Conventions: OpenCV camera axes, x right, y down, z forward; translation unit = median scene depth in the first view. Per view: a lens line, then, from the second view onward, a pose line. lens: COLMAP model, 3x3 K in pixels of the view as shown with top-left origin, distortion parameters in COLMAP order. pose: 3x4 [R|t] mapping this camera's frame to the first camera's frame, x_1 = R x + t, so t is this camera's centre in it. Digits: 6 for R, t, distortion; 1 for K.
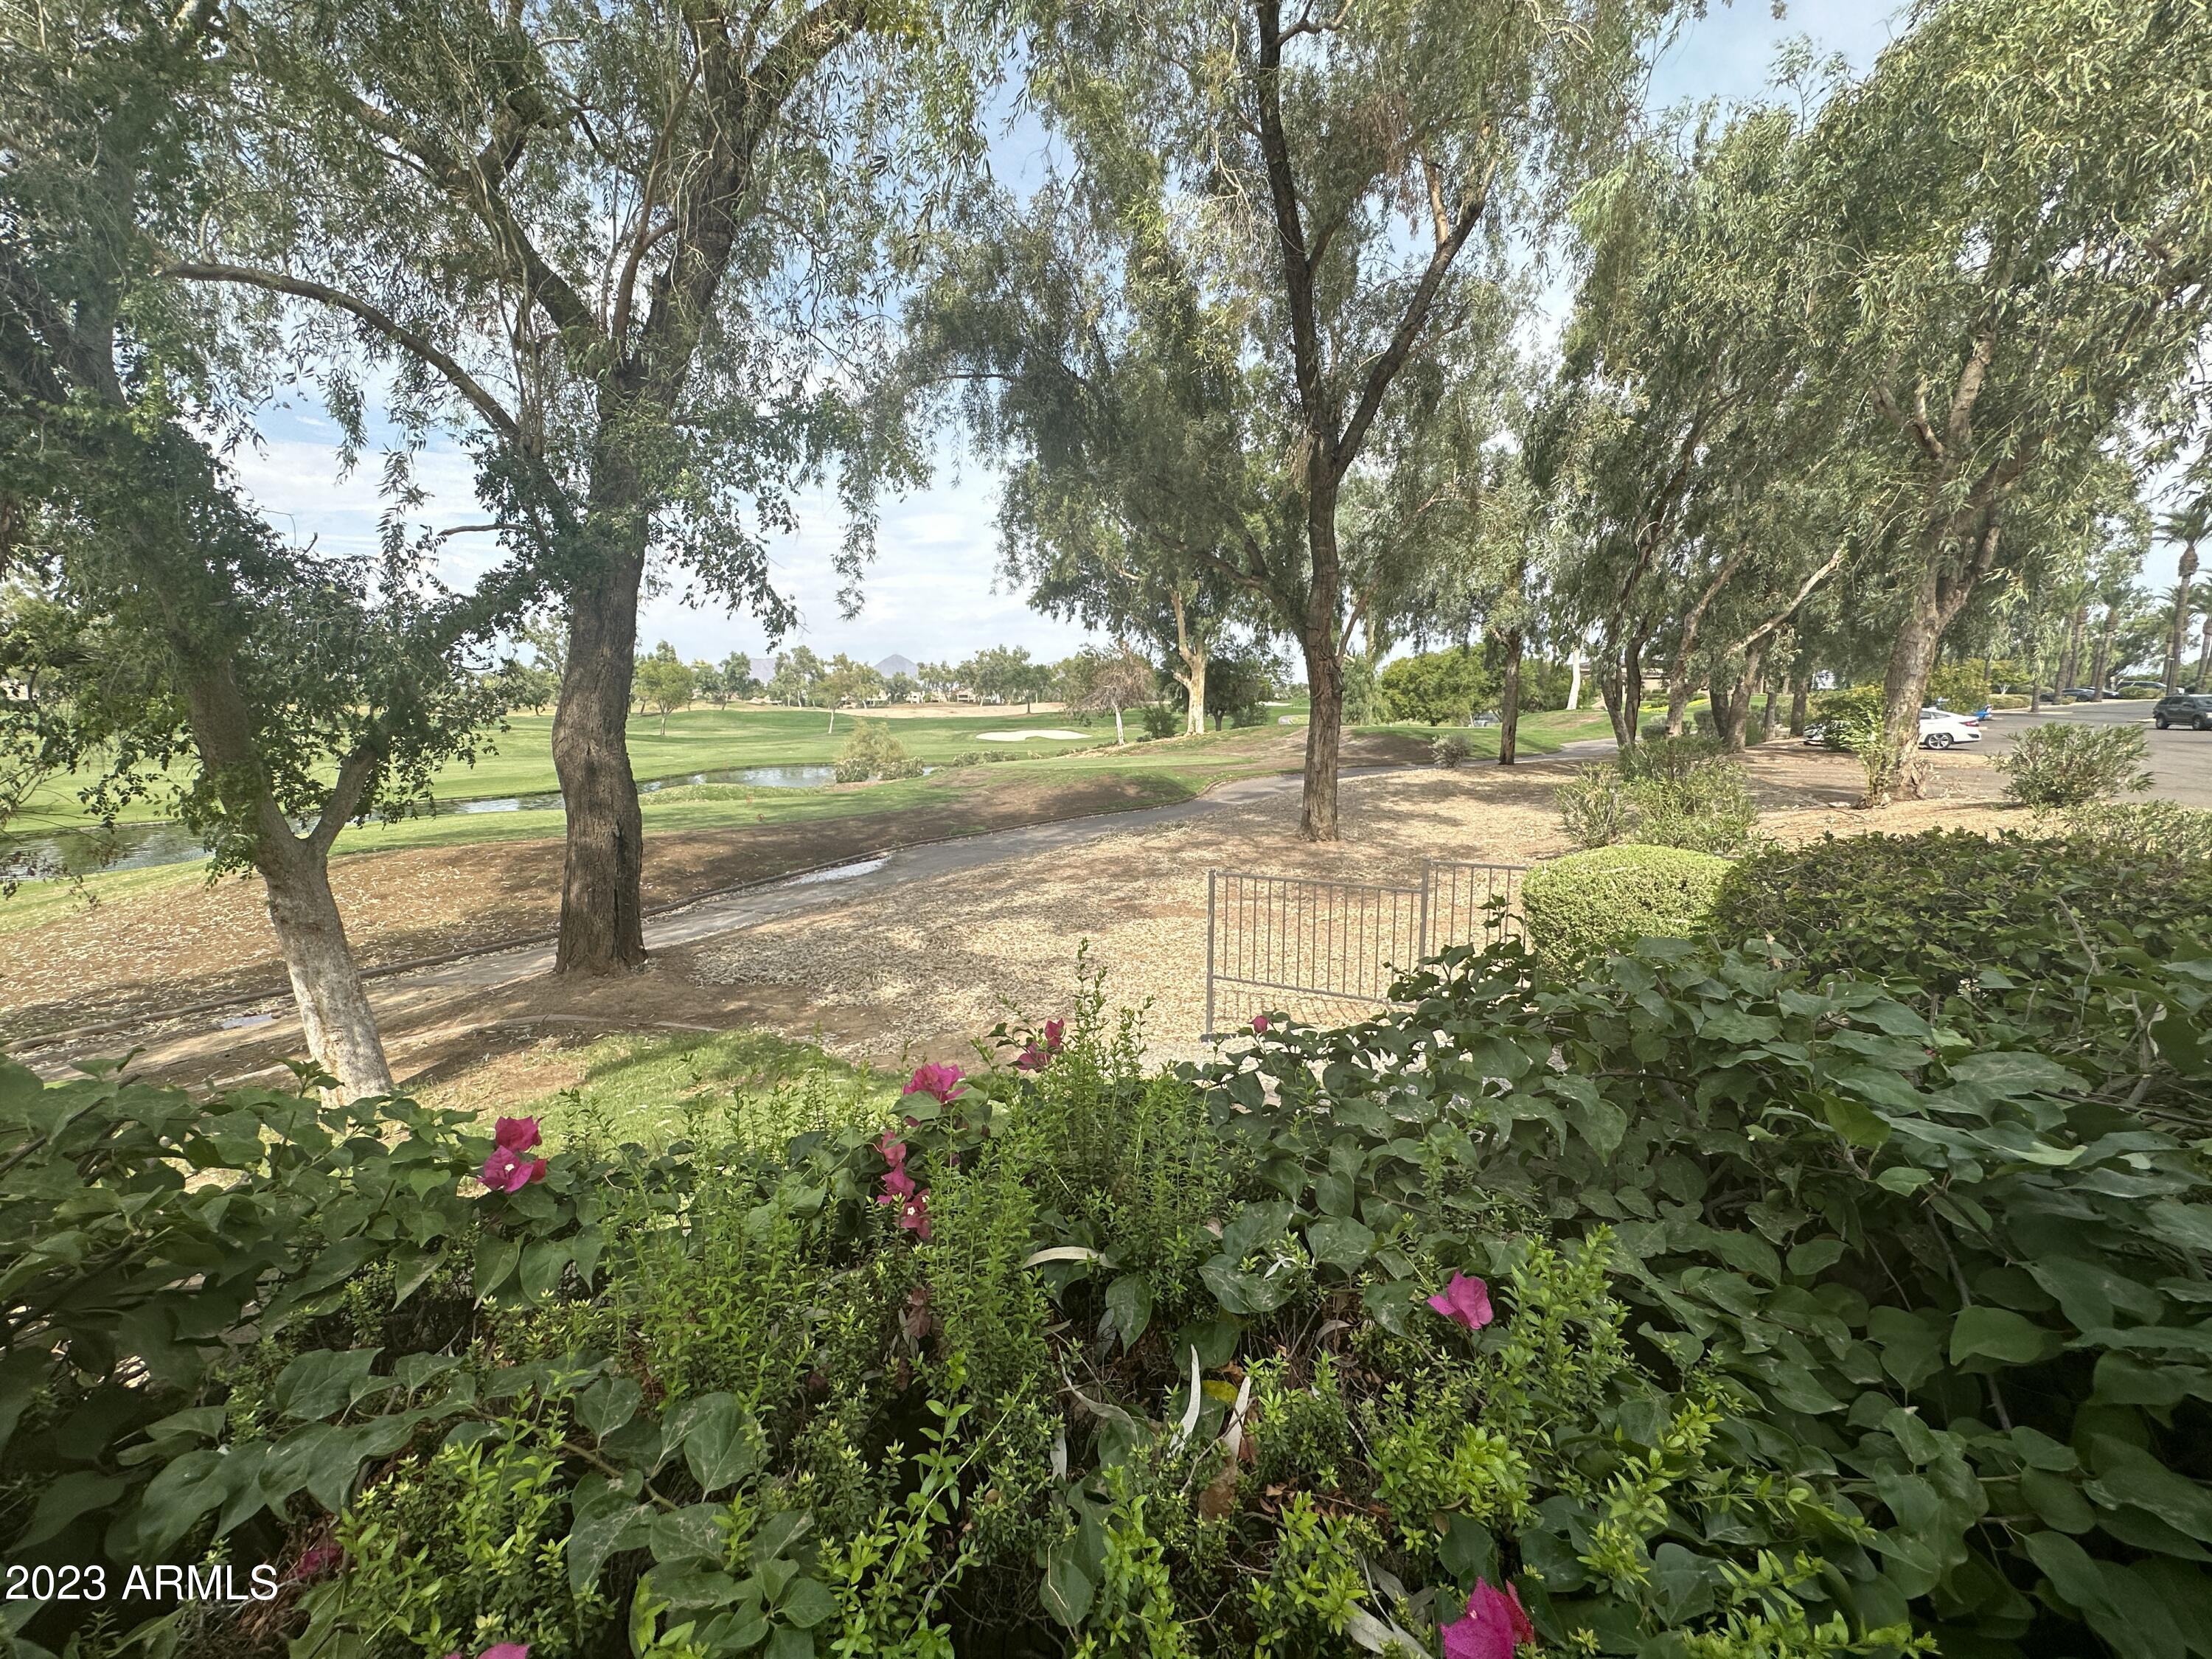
lens RADIAL K [[883.2, 0, 1106.5], [0, 883.2, 829.7], [0, 0, 1]] dist [-0.002076, 0.000869]
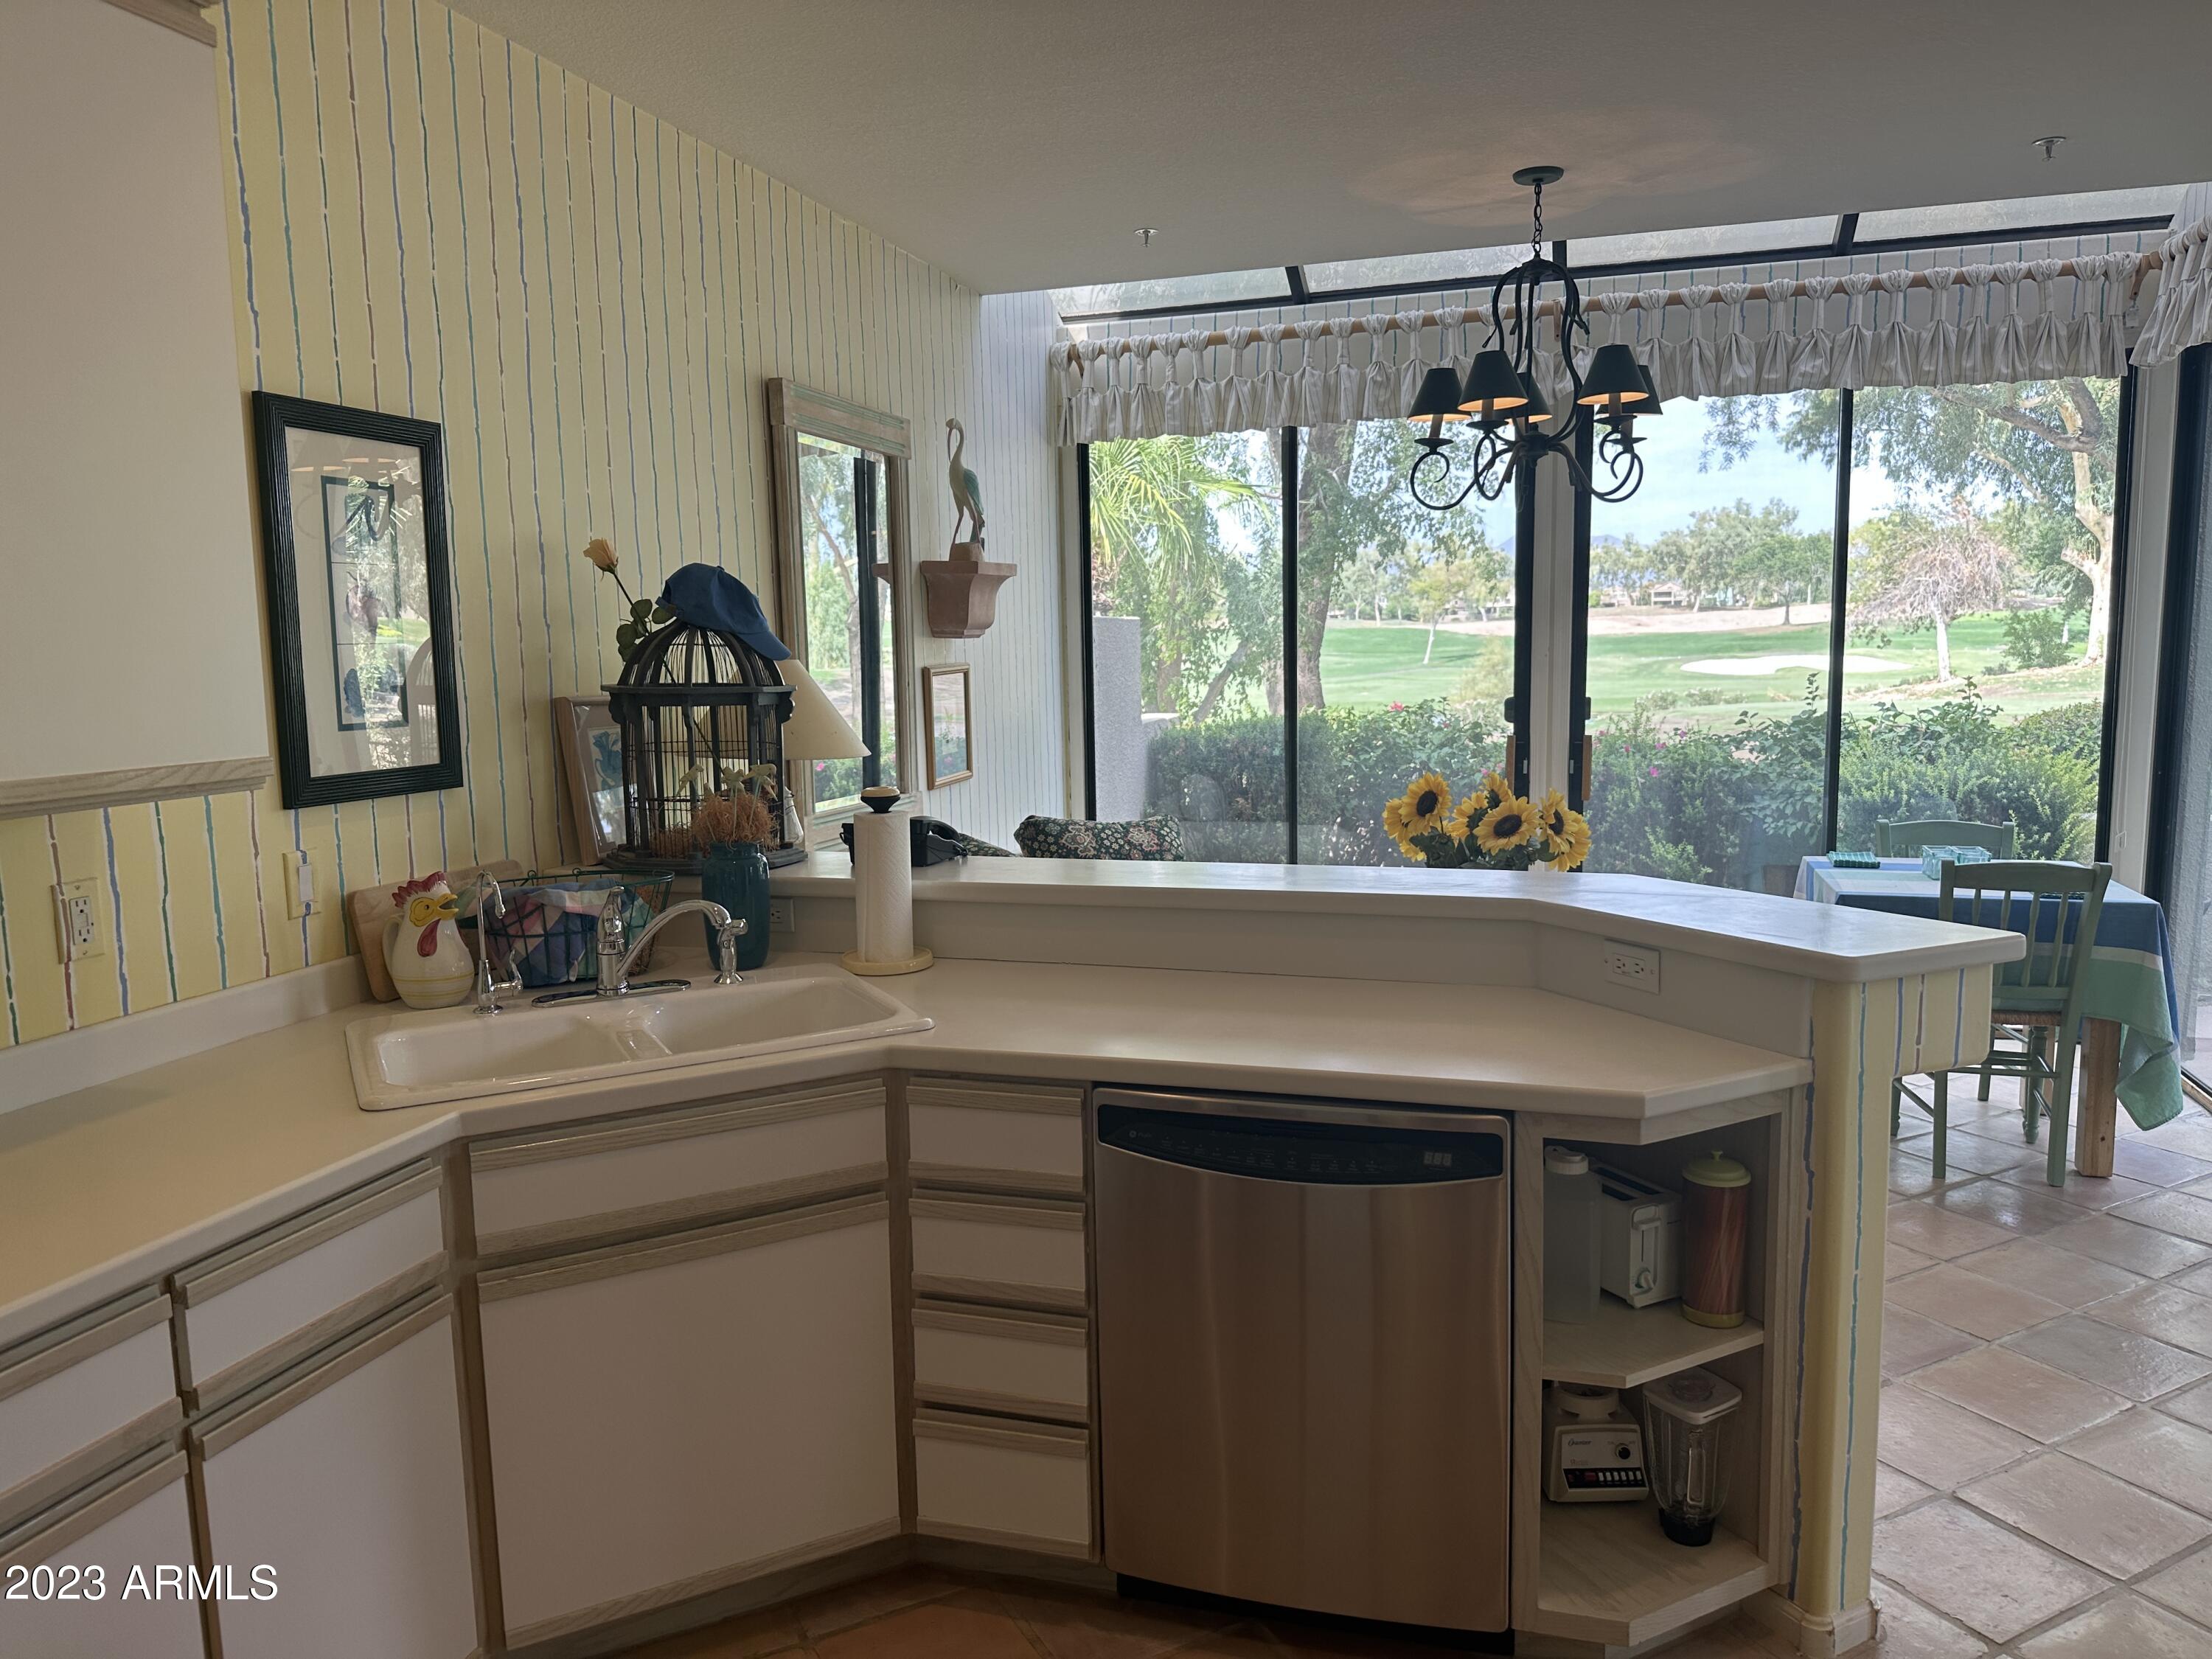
lens RADIAL K [[1547.6, 0, 1106.9], [0, 1547.6, 826.0], [0, 0, 1]] dist [0.131854, -0.256963]
pose [[0.878891, 0.047419, -0.474660, 0.177257], [-0.049682, 0.998735, 0.007784, 0.108847], [0.474429, 0.016741, 0.880135, -0.946854]]
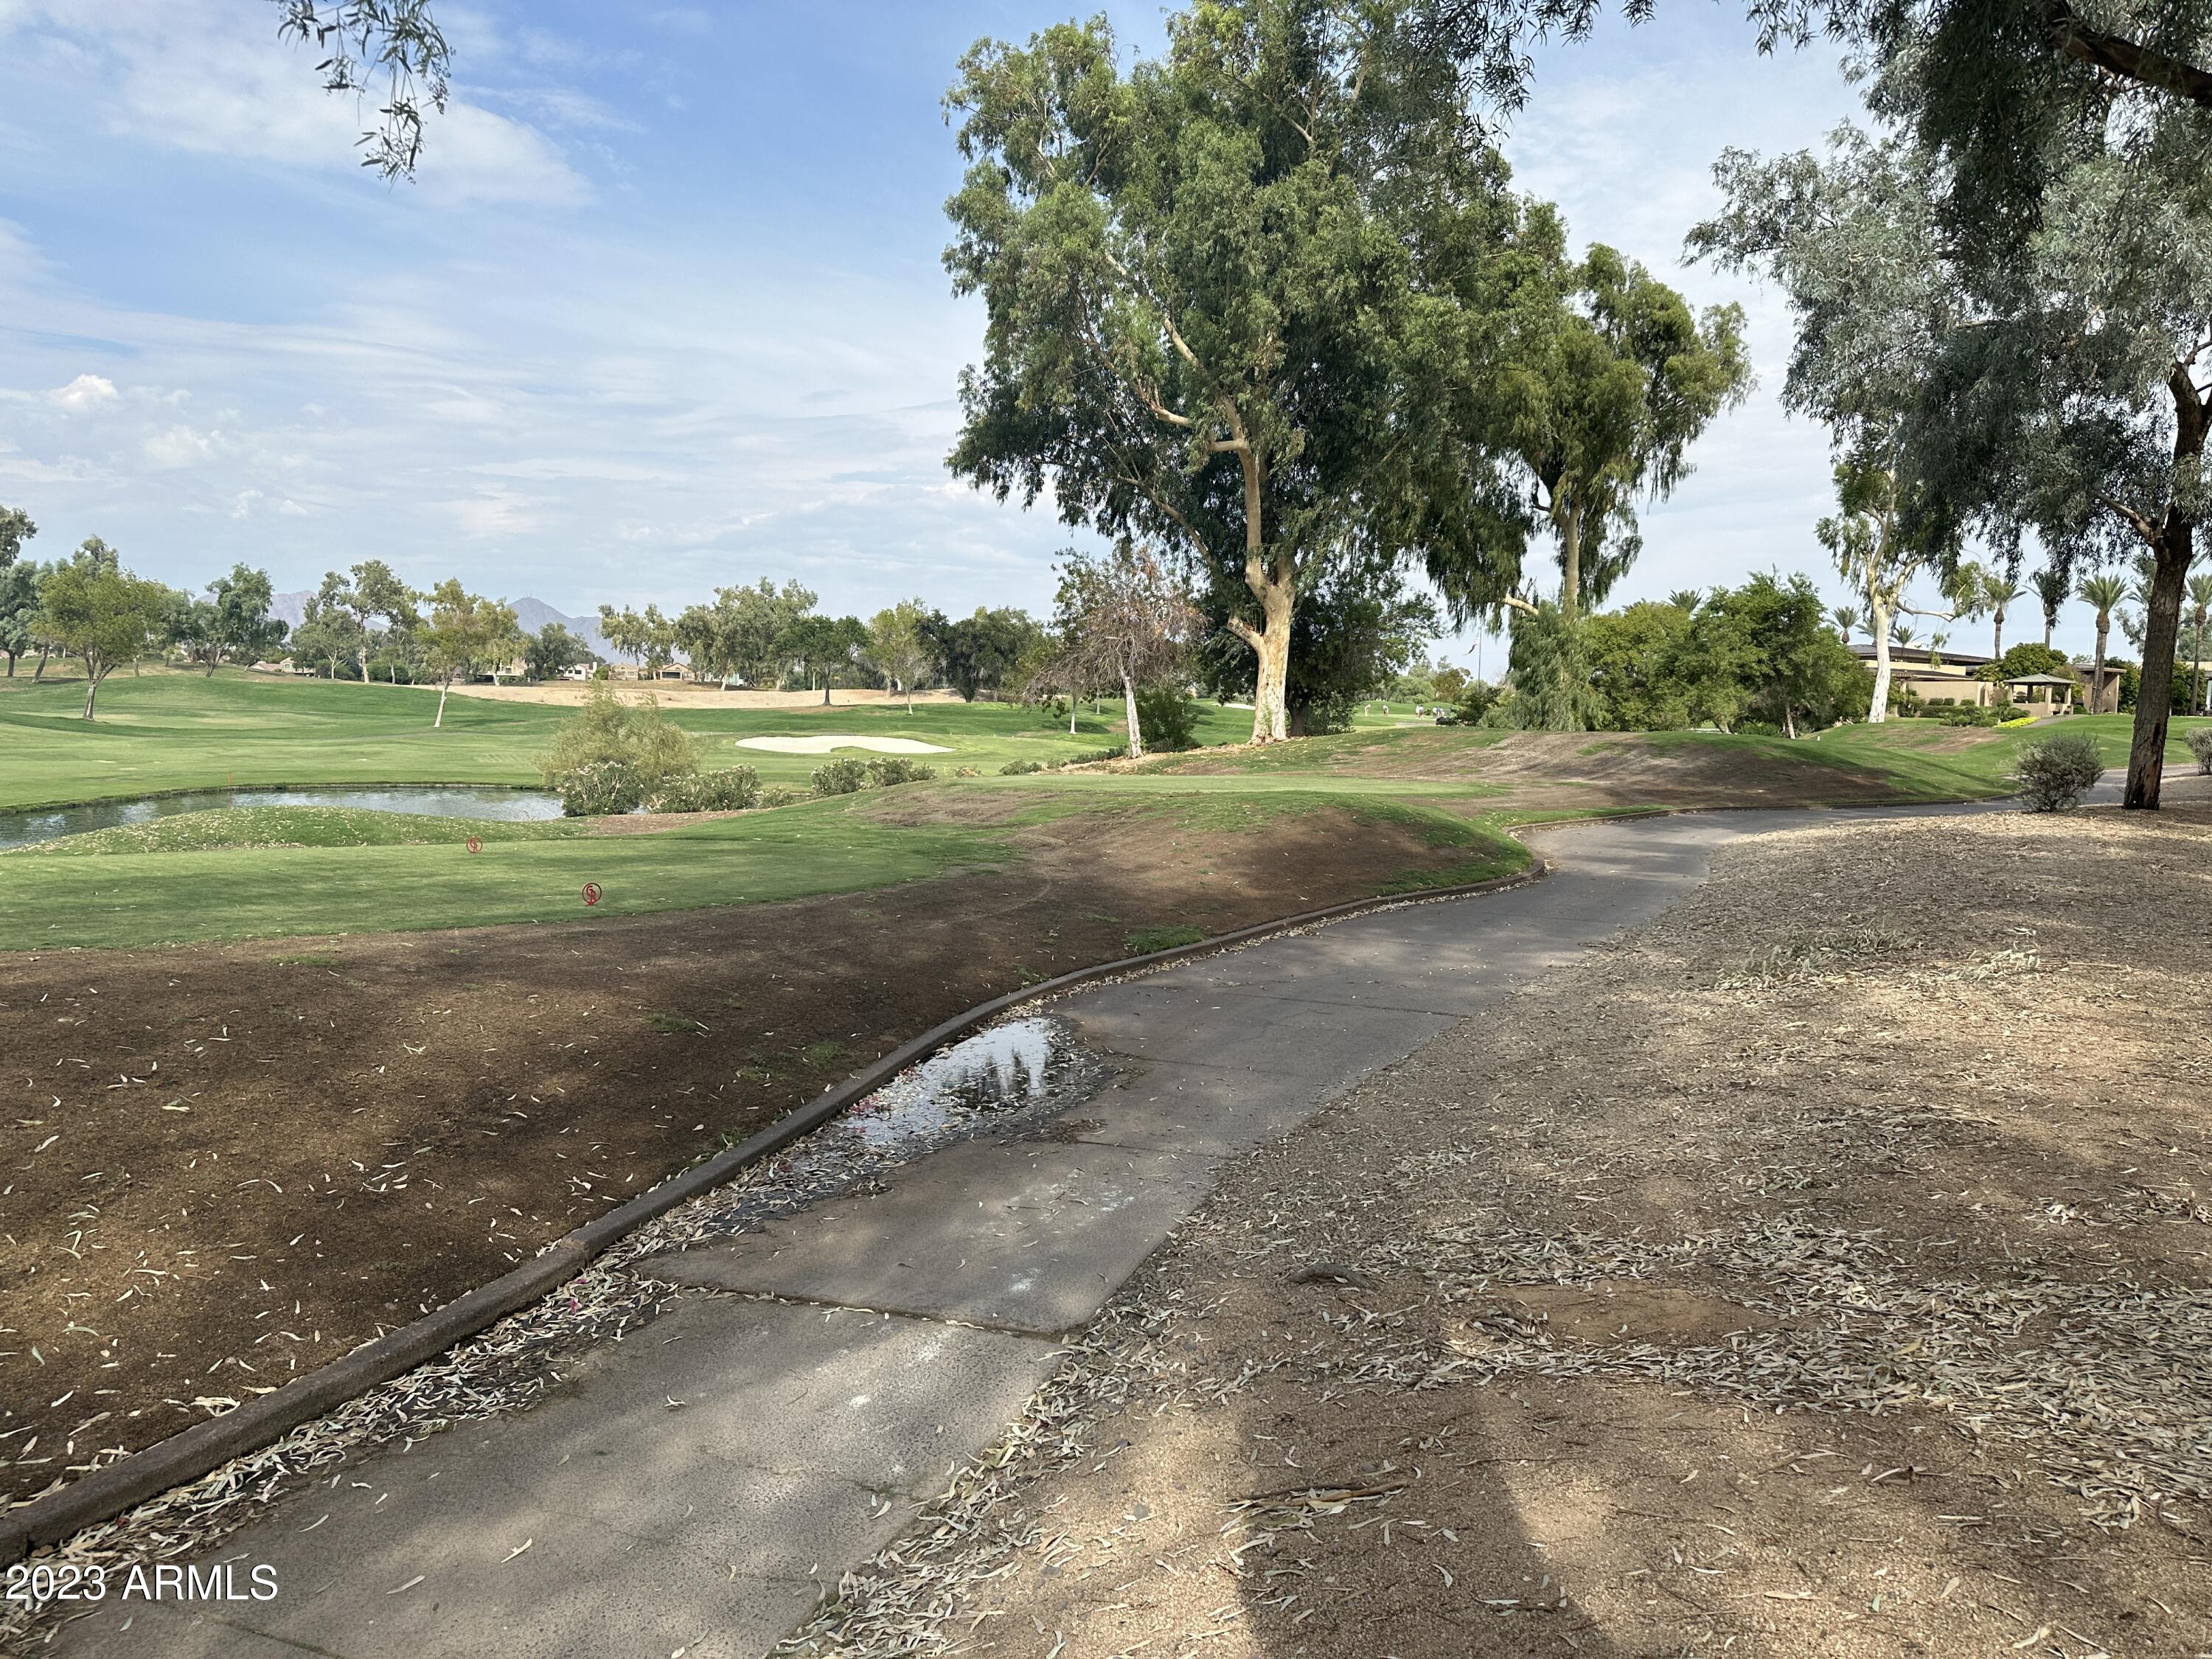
lens RADIAL K [[1547.0, 0, 1102.2], [0, 1547.0, 826.5], [0, 0, 1]] dist [0.062479, -0.082774]
pose [[0.991838, 0.026339, 0.124751, -0.726463], [-0.018337, 0.997726, -0.064864, -0.003109], [-0.126176, 0.062047, 0.990066, 0.997271]]
